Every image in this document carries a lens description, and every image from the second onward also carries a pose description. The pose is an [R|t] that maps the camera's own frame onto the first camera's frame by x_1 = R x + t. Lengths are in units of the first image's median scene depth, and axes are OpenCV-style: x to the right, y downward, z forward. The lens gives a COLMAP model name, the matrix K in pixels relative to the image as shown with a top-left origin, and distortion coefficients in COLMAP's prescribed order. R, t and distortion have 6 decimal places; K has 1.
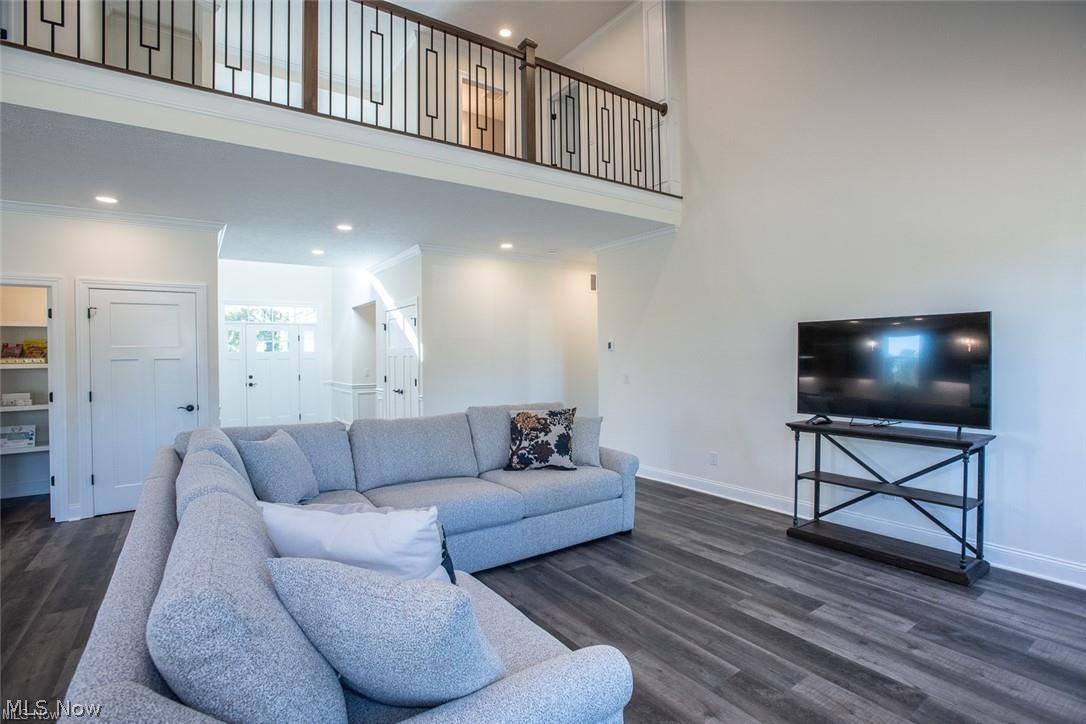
lens RADIAL K [[527.9, 0, 537.5], [0, 527.9, 361.2], [0, 0, 1]] dist [-0.046178, 0.013221]
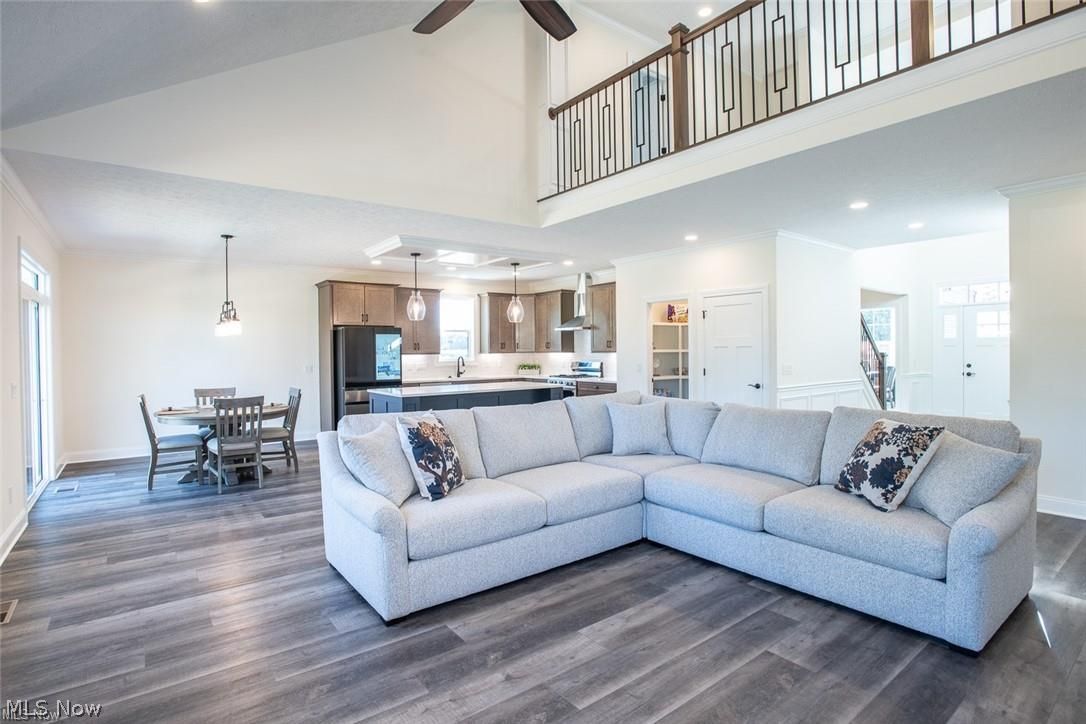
lens RADIAL K [[527.9, 0, 525.3], [0, 527.9, 362.4], [0, 0, 1]] dist [-0.046178, 0.013221]
pose [[0.035638, 0.035162, -0.998746, 0.626054], [0.005494, 0.999359, 0.035380, -0.013782], [0.999350, -0.006748, 0.035422, 0.439412]]
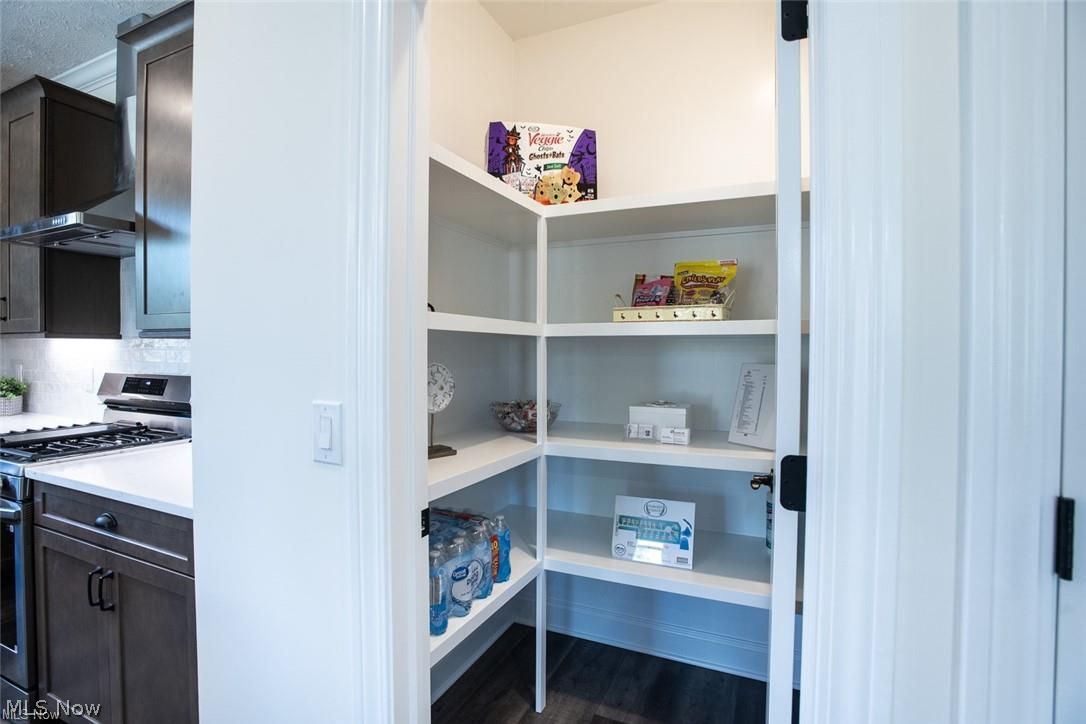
lens RADIAL K [[527.9, 0, 545.9], [0, 527.9, 354.9], [0, 0, 1]] dist [-0.046178, 0.013221]
pose [[0.515945, 0.024840, -0.856261, -0.842635], [-0.014590, 0.999689, 0.020209, 0.024040], [0.856497, 0.002066, 0.516147, 0.838221]]
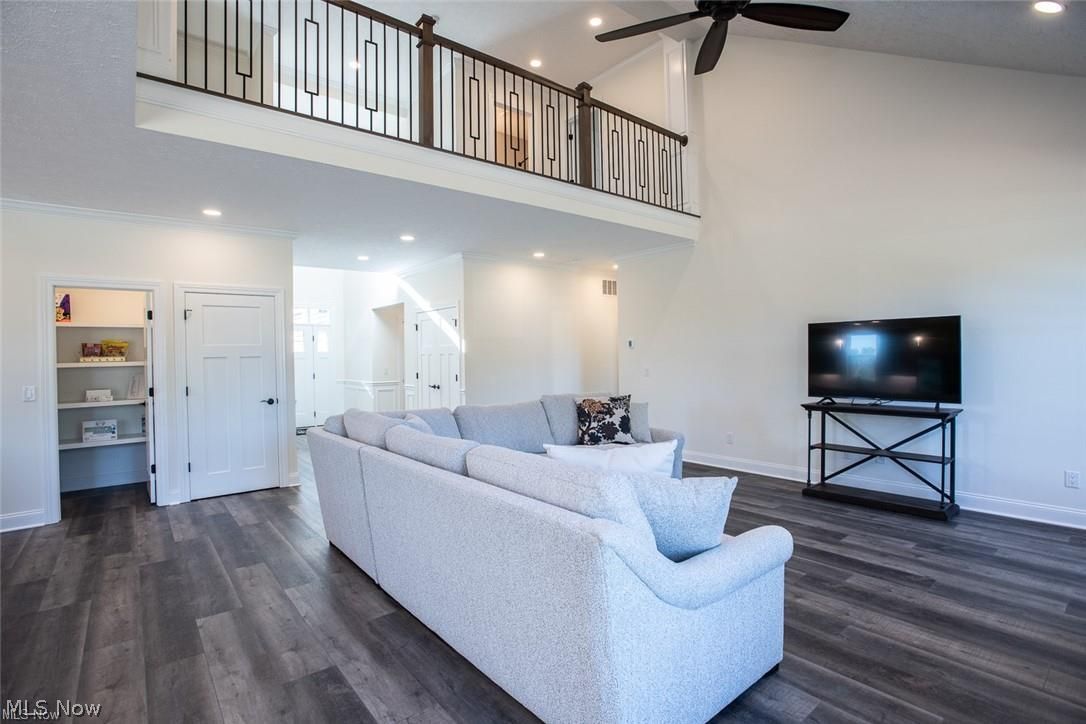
lens RADIAL K [[527.9, 0, 539.2], [0, 527.9, 362.4], [0, 0, 1]] dist [-0.046178, 0.013221]
pose [[0.996438, -0.006414, 0.084089, -0.219084], [0.006256, 0.999978, 0.002145, 0.010216], [-0.084101, -0.001611, 0.996456, -0.165261]]
